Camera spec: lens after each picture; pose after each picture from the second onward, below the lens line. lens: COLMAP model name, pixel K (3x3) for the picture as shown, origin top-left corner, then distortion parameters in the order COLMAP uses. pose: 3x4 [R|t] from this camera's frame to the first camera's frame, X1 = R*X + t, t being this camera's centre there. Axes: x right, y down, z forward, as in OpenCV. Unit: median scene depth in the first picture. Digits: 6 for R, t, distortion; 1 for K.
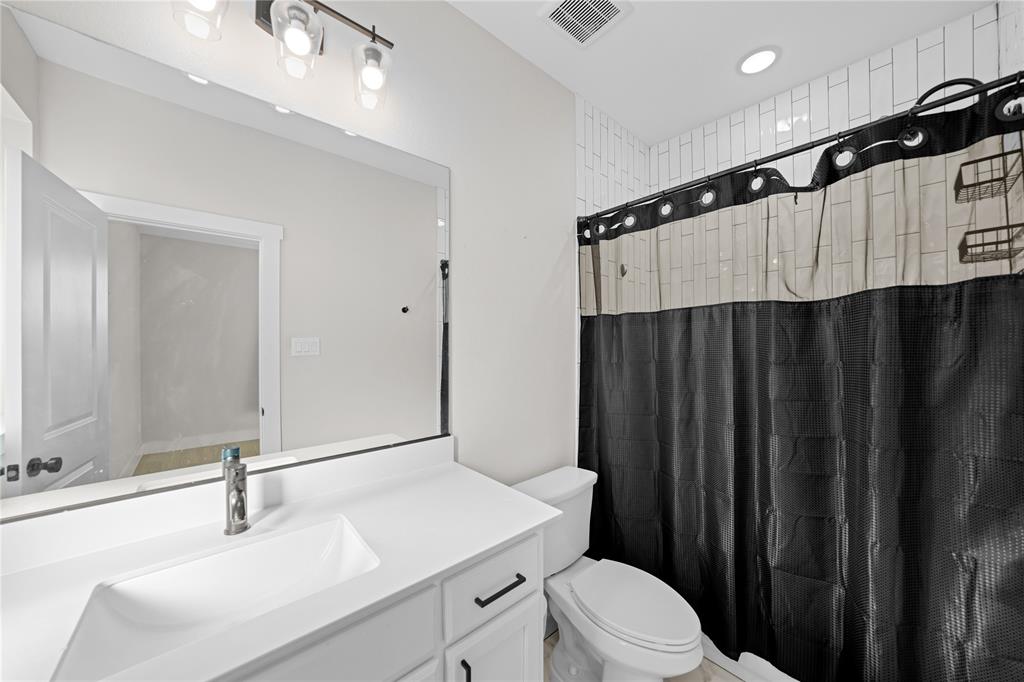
lens RADIAL K [[359.2, 0, 512.0], [0, 359.2, 341.0], [0, 0, 1]] dist [-0.011032, 0.000081]
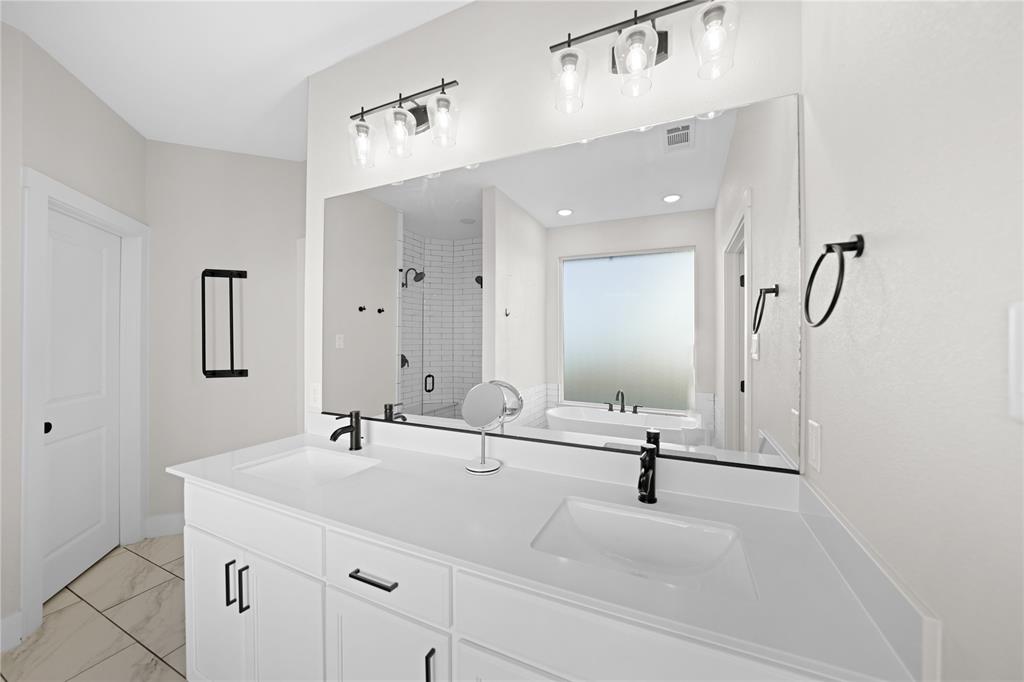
lens RADIAL K [[365.2, 0, 518.4], [0, 365.2, 337.1], [0, 0, 1]] dist [-0.012973, 0.000275]
pose [[0.402495, -0.002738, -0.915418, 0.838127], [-0.001369, 0.999993, -0.003594, -0.001698], [0.915421, 0.002700, 0.402489, 0.734446]]
